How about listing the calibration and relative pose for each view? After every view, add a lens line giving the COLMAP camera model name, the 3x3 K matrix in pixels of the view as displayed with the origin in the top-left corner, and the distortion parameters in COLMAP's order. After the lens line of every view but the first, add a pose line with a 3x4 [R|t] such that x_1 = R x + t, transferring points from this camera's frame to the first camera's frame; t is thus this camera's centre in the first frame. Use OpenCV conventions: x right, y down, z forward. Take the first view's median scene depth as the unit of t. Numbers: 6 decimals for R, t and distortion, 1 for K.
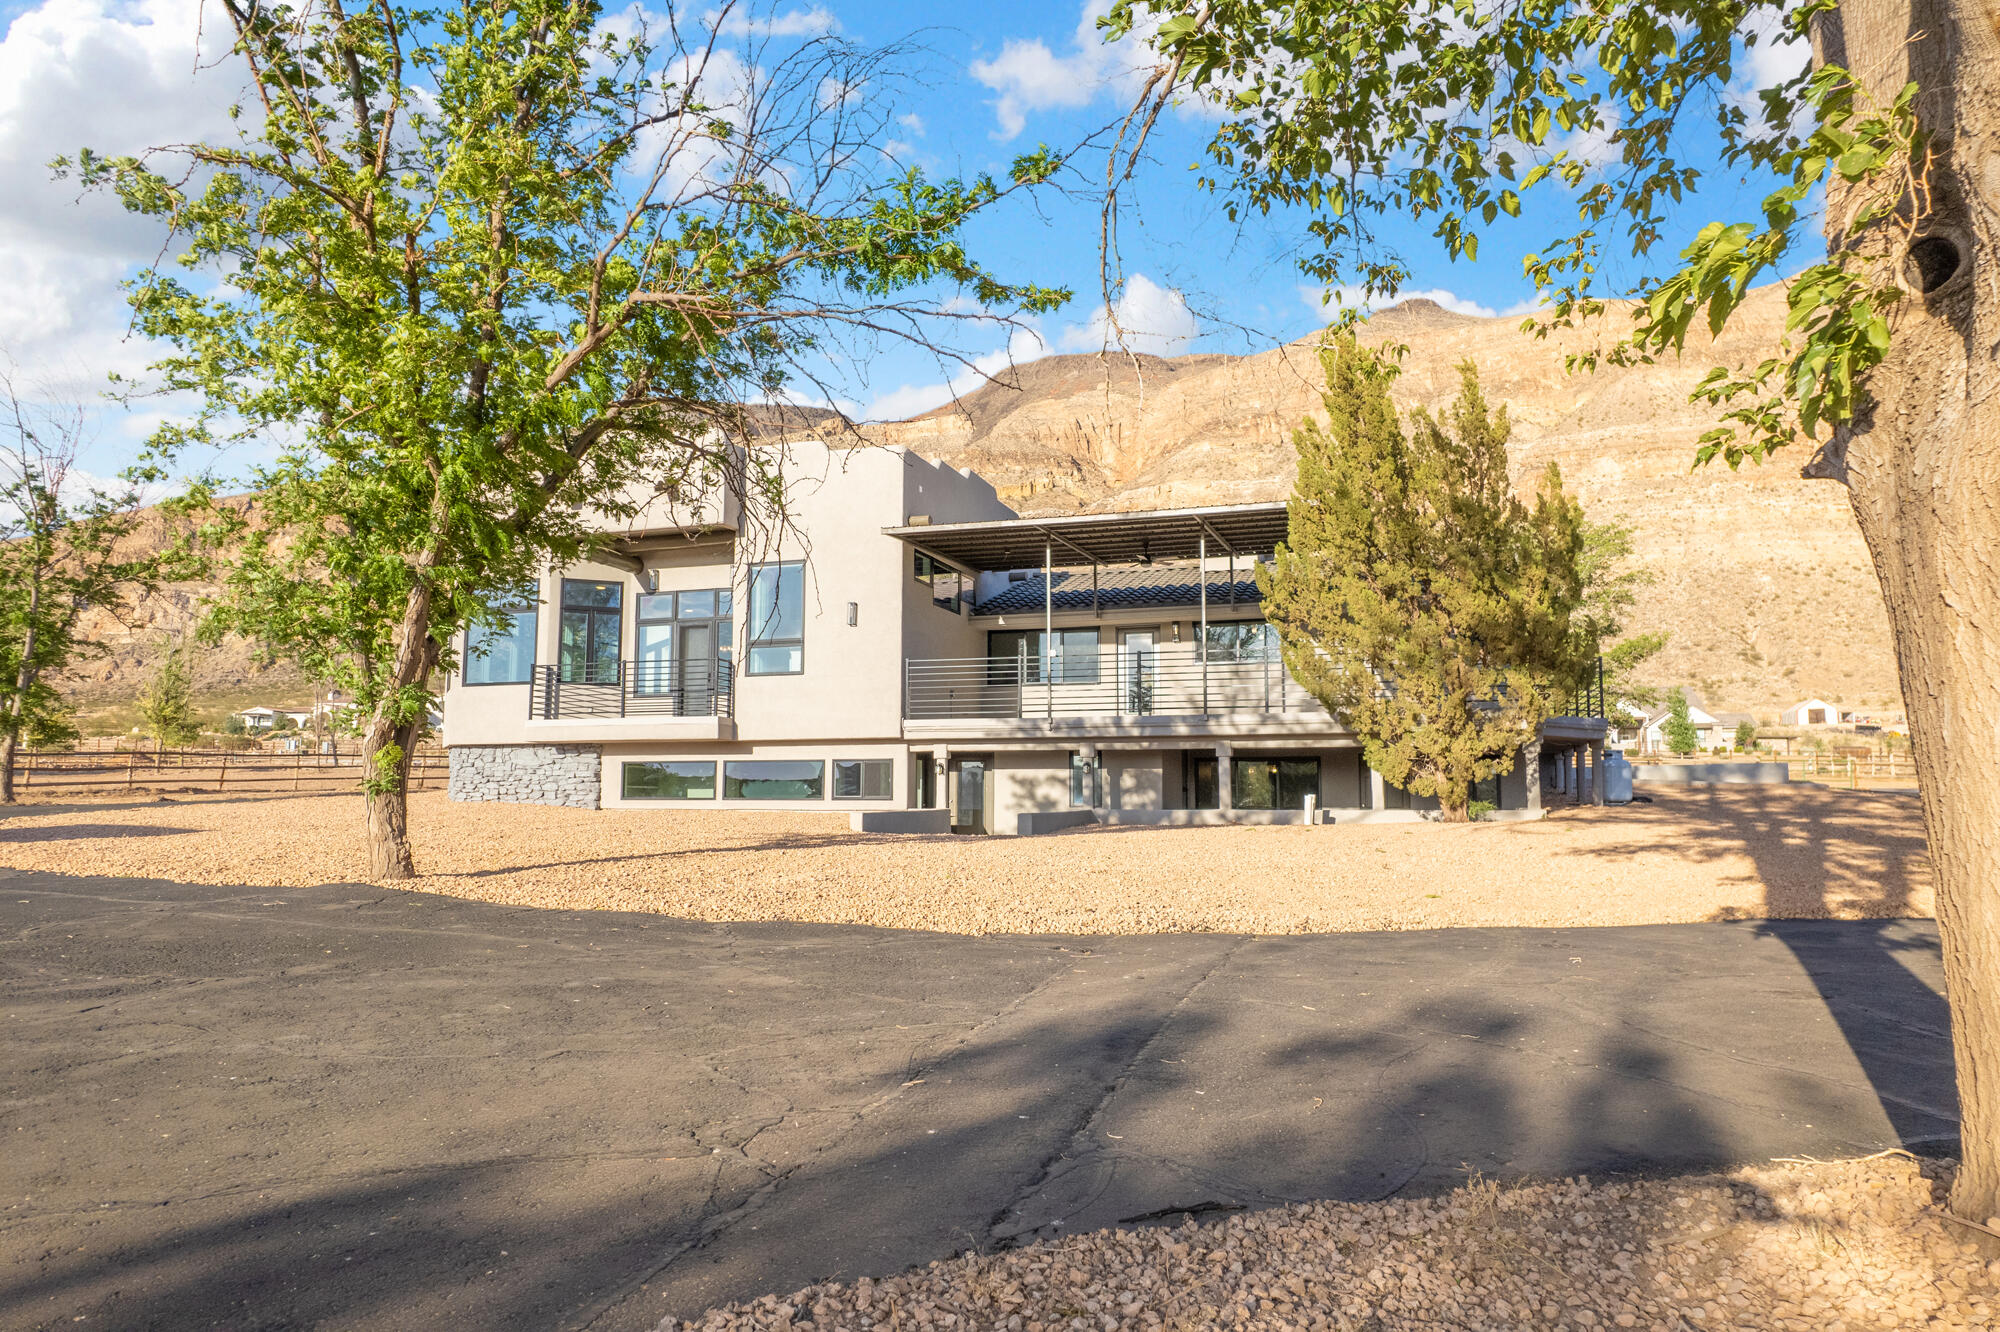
lens RADIAL K [[1265.0, 0, 1006.6], [0, 1265.0, 675.5], [0, 0, 1]] dist [-0.082228, 0.072363]
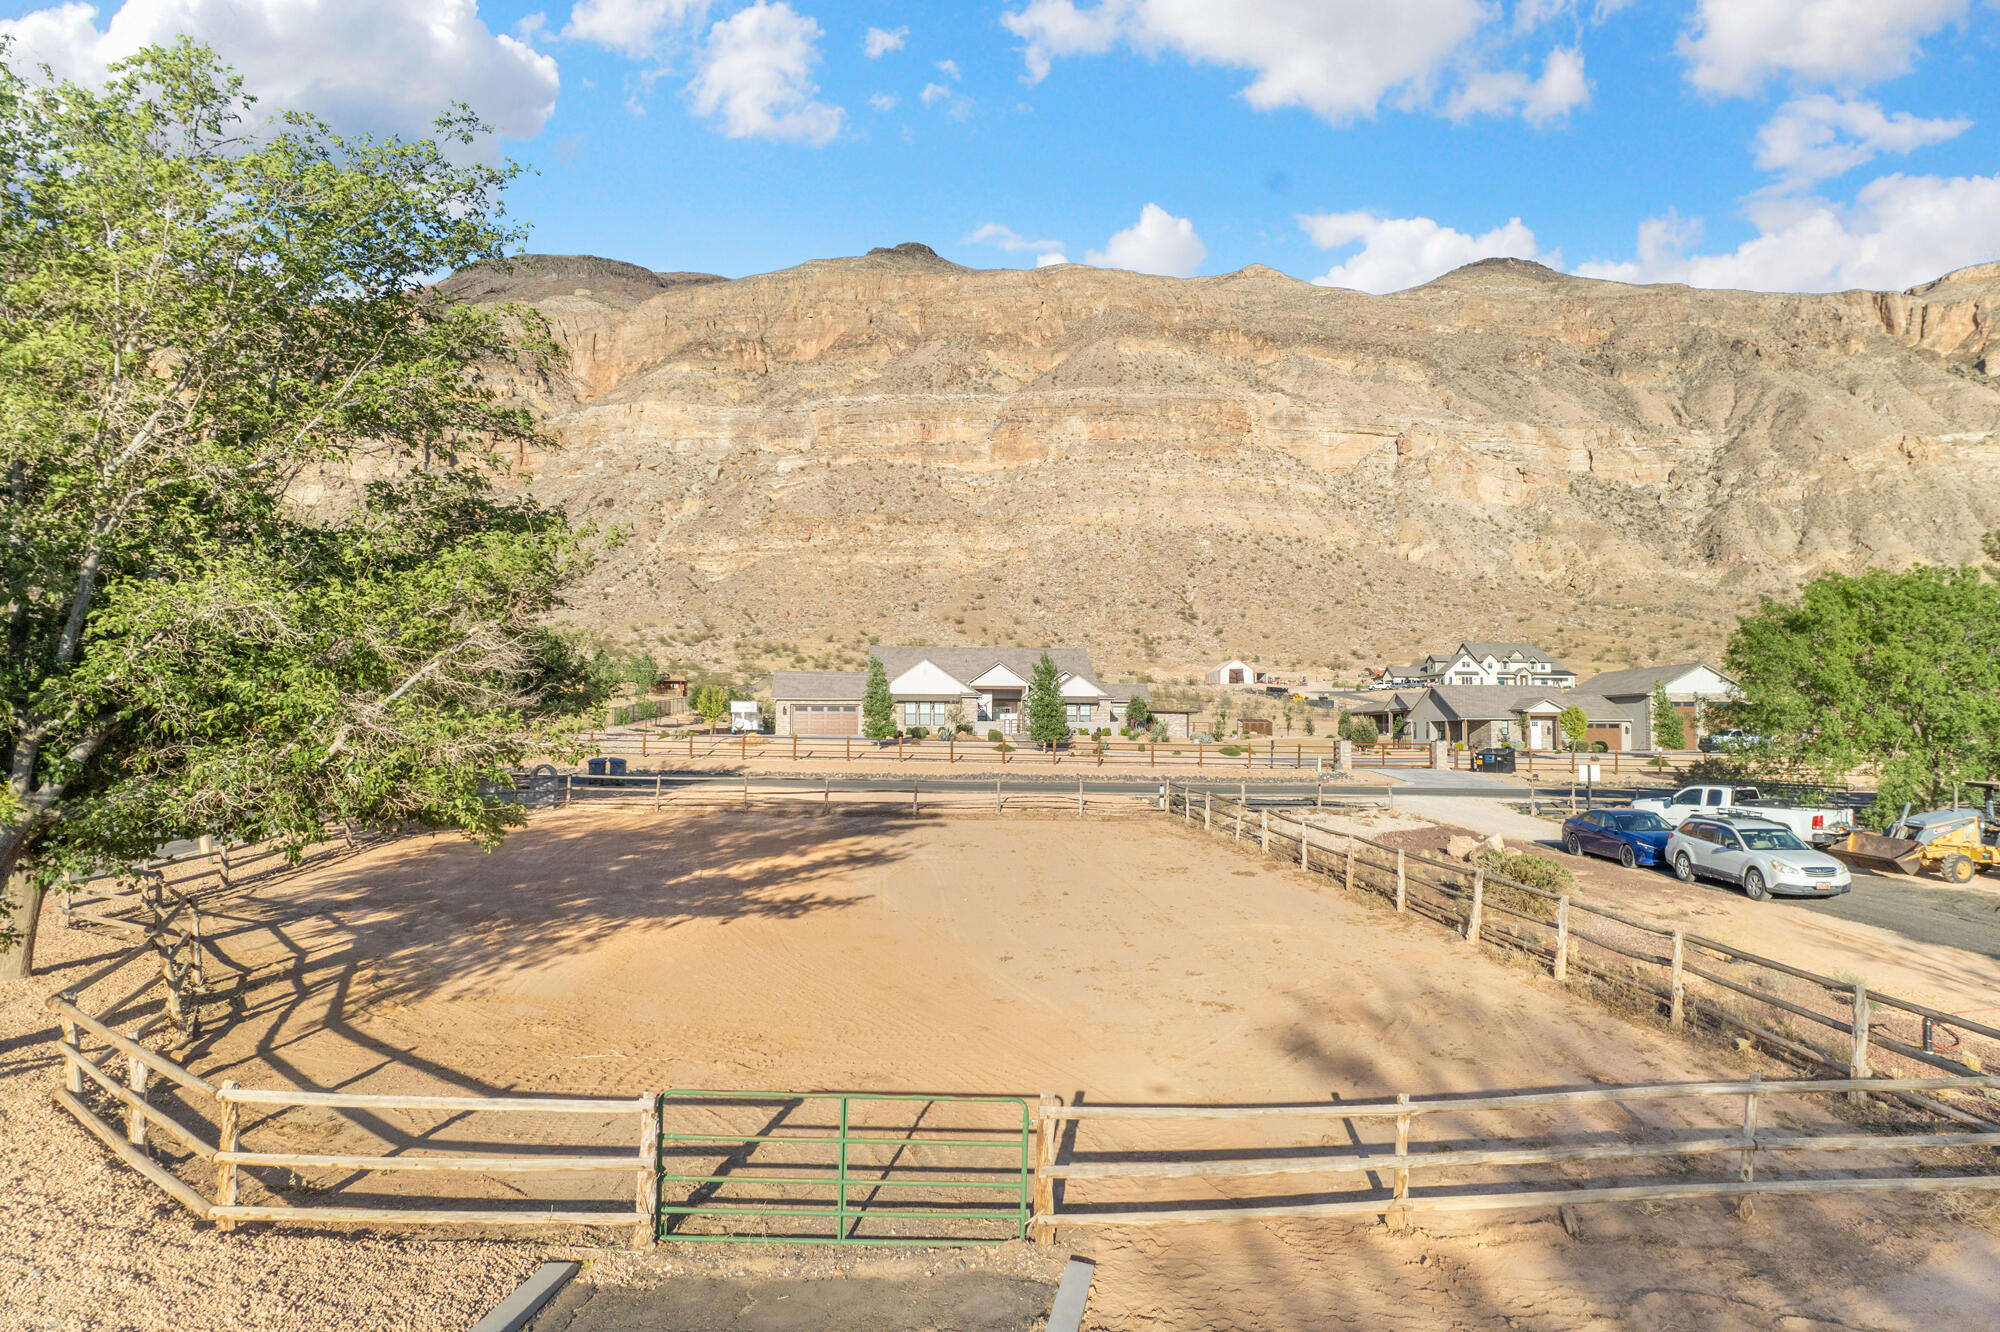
lens RADIAL K [[1265.0, 0, 1006.6], [0, 1265.0, 675.5], [0, 0, 1]] dist [-0.082228, 0.072363]
pose [[0.923975, 0.022013, 0.381819, 1.006165], [-0.040539, 0.998355, 0.040542, -0.032472], [-0.380299, -0.052939, 0.923347, 1.338209]]
